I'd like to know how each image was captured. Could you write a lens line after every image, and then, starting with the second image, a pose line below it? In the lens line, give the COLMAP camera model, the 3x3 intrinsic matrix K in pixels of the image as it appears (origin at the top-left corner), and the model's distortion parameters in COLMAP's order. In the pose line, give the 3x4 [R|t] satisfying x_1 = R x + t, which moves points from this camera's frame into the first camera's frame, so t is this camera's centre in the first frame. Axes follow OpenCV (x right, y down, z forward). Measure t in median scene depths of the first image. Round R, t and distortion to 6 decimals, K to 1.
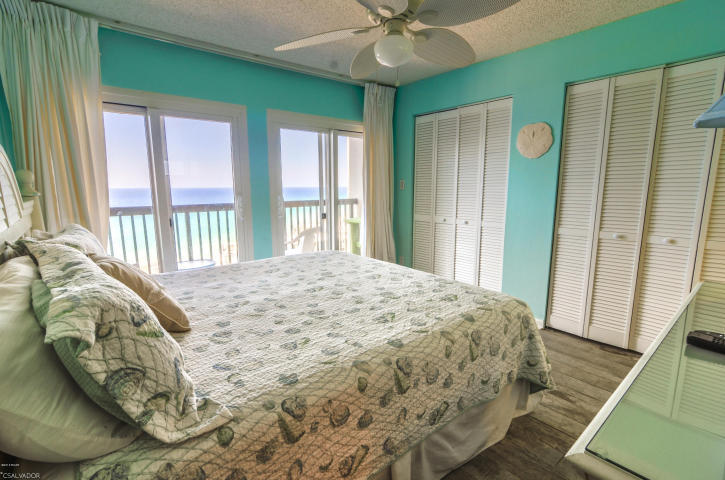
lens RADIAL K [[346.2, 0, 360.9], [0, 346.2, 242.7], [0, 0, 1]] dist [-0.001854, 0.001161]
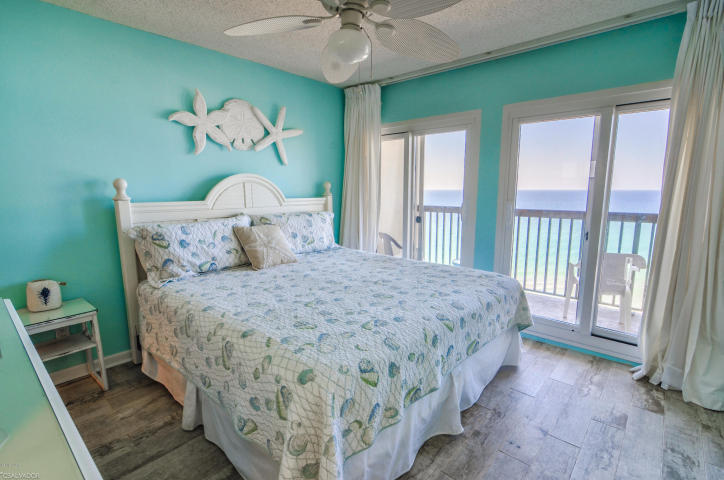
lens RADIAL K [[349.6, 0, 361.2], [0, 349.6, 242.8], [0, 0, 1]] dist [-0.000784, 0.000011]
pose [[0.149930, 0.155578, -0.976379, 0.829905], [-0.163467, 0.977851, 0.130711, -0.133866], [0.975089, 0.140009, 0.172041, 0.731090]]
